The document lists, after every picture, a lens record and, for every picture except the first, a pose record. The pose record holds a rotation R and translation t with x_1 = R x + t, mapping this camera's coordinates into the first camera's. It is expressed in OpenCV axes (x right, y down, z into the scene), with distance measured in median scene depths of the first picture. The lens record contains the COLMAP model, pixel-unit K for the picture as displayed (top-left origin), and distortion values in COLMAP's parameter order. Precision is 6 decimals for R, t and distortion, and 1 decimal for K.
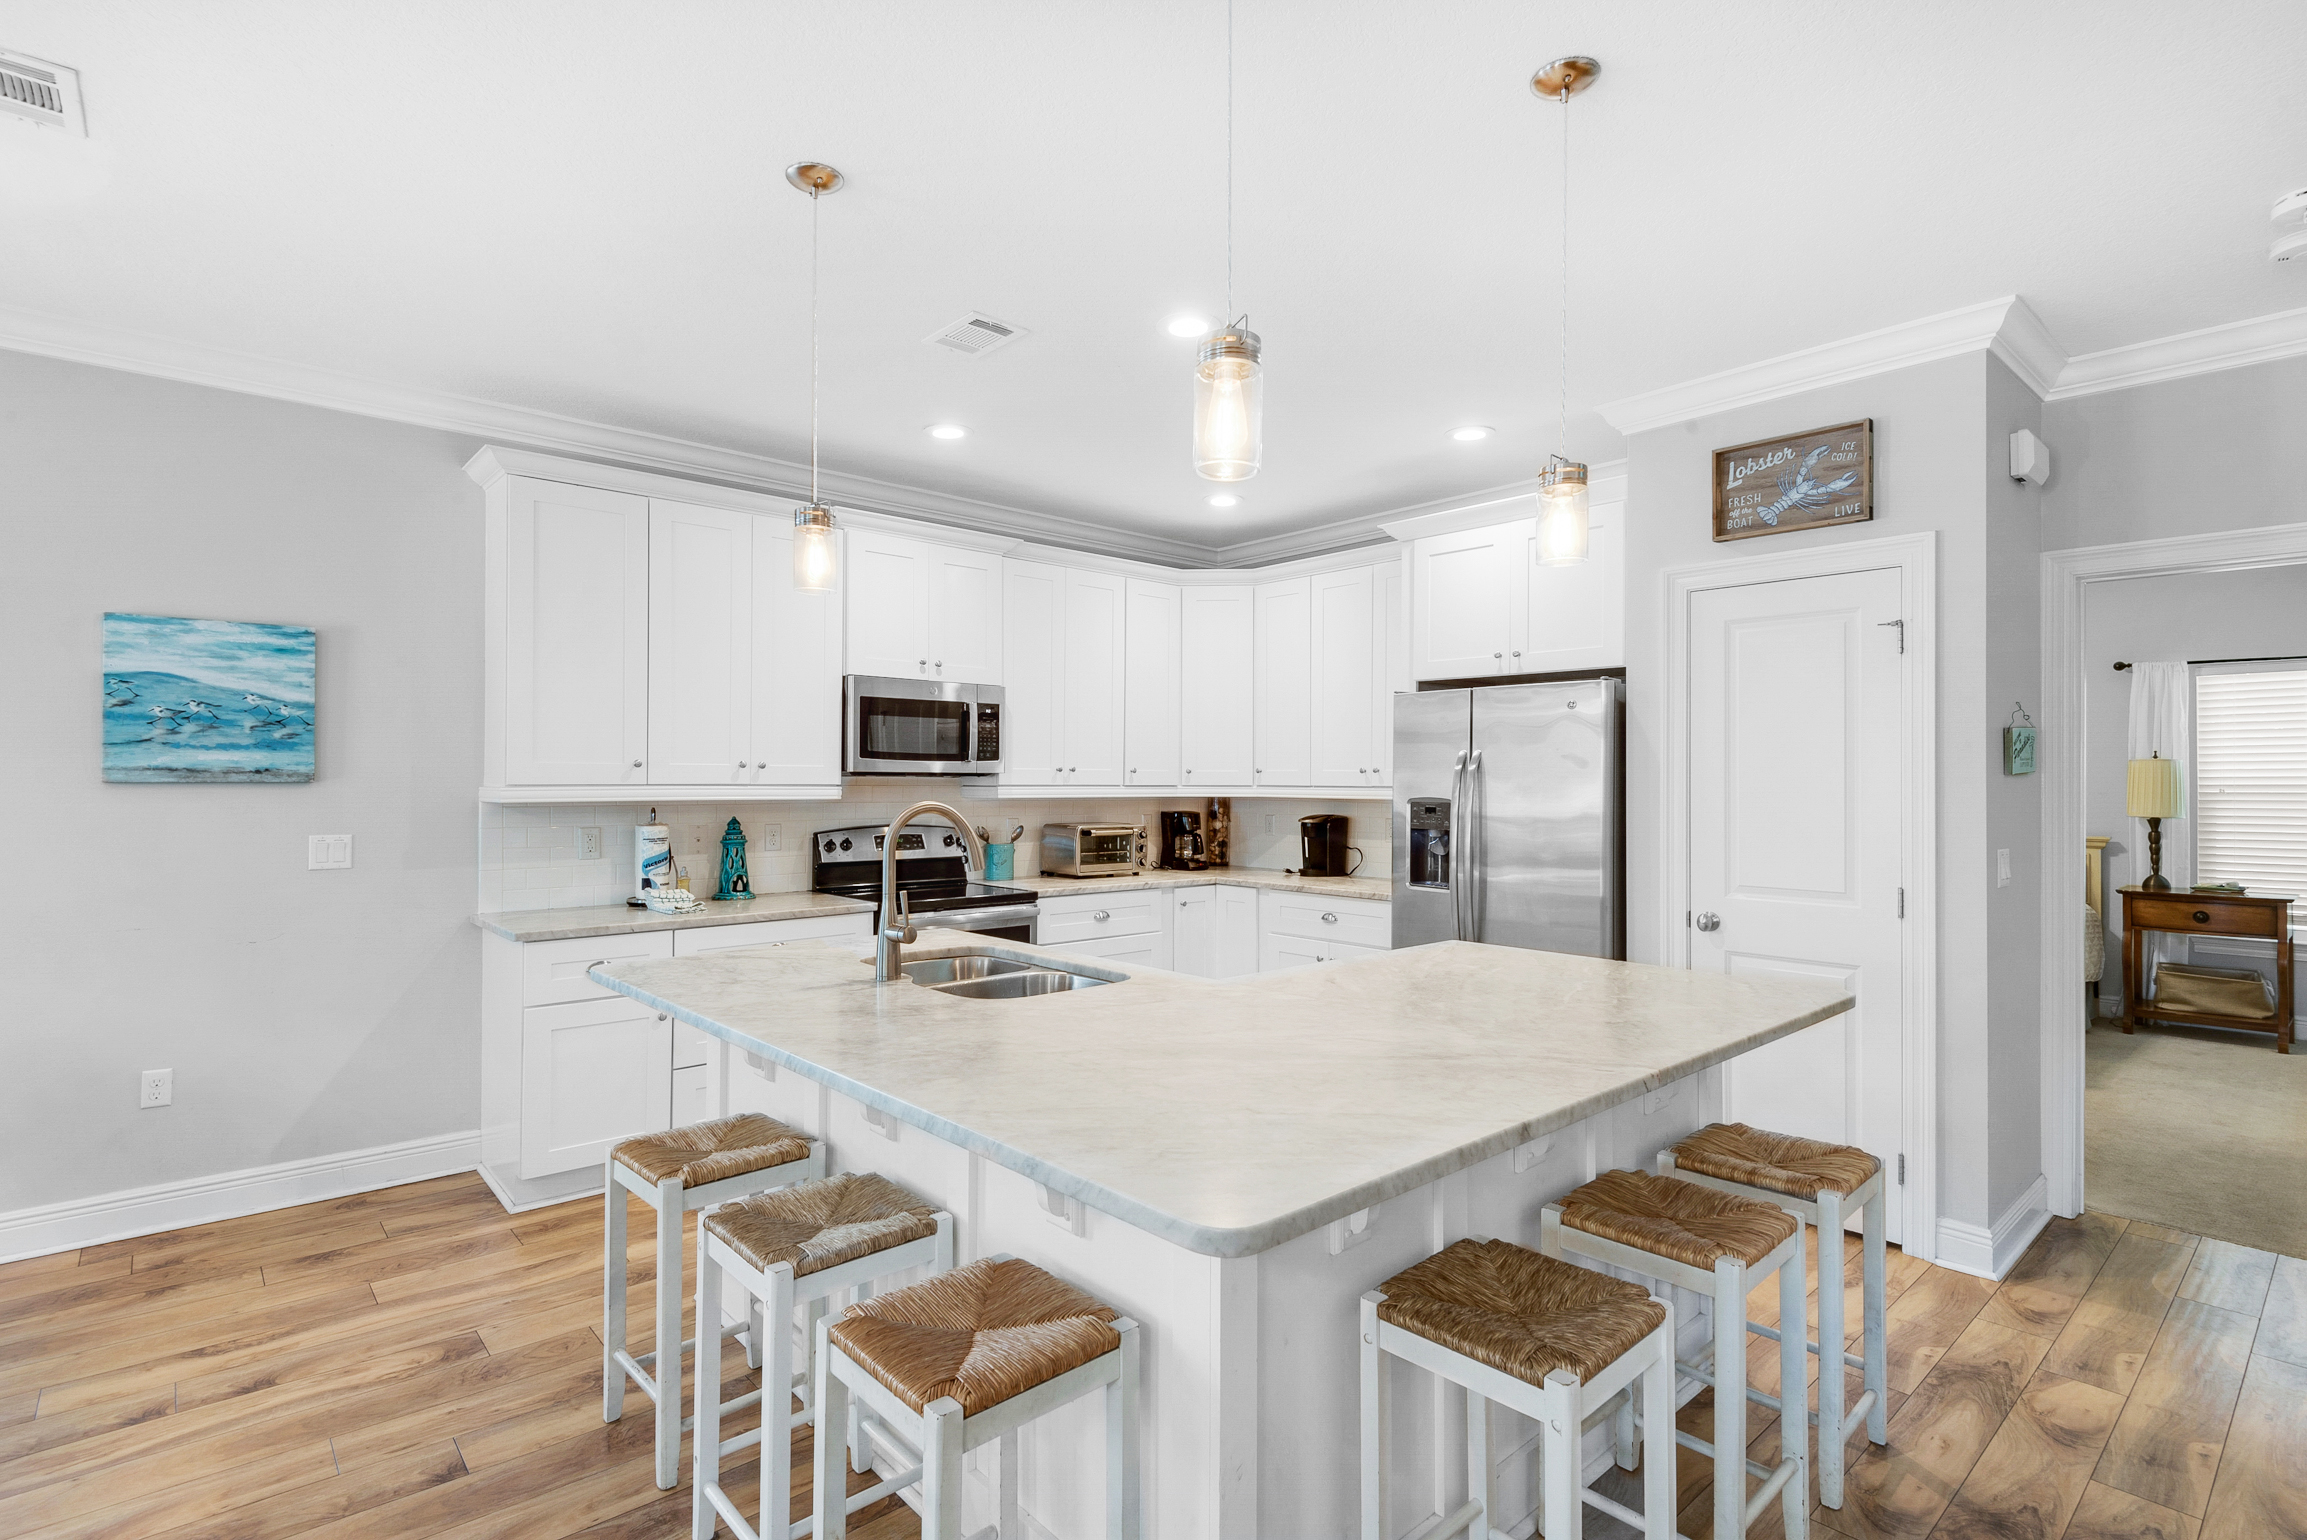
lens RADIAL K [[1103.0, 0, 1158.7], [0, 1103.0, 776.1], [0, 0, 1]] dist [-0.001087, -0.004387]
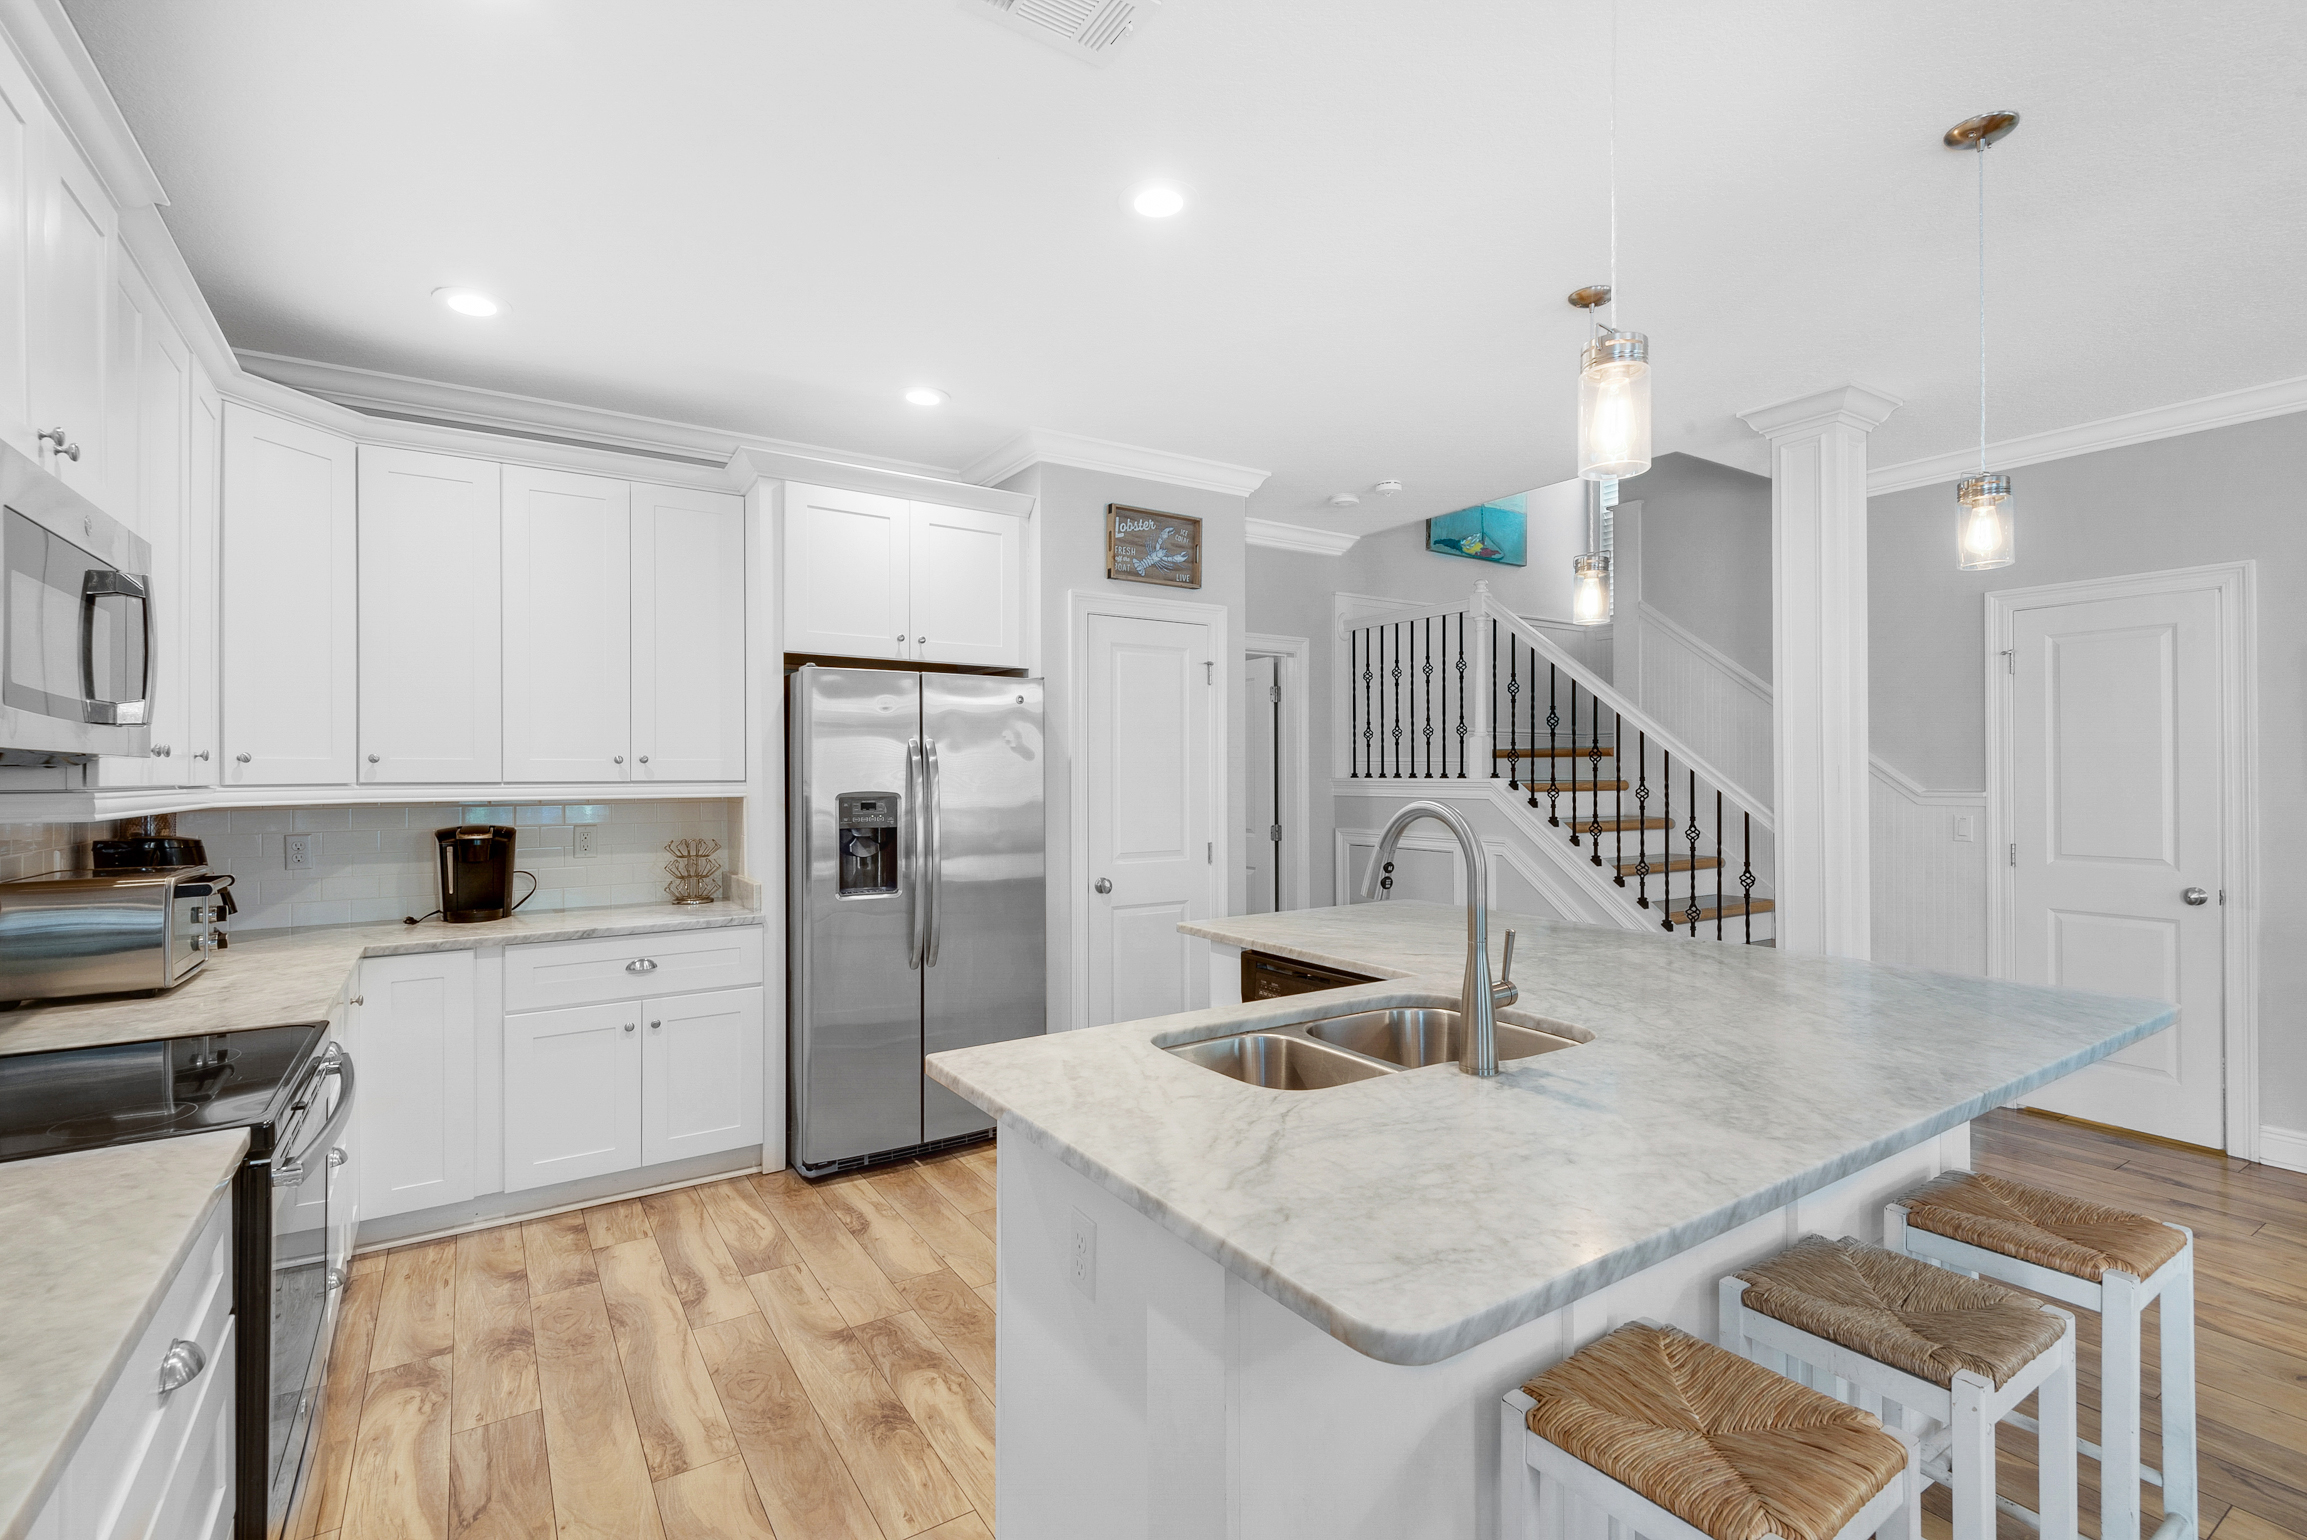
lens RADIAL K [[1040.0, 0, 1169.9], [0, 1040.0, 771.1], [0, 0, 1]] dist [0.002918, -0.000036]
pose [[0.122055, -0.004156, 0.992515, -0.564585], [0.001098, 0.999991, 0.004052, 0.000214], [-0.992523, 0.000595, 0.122059, 0.690150]]
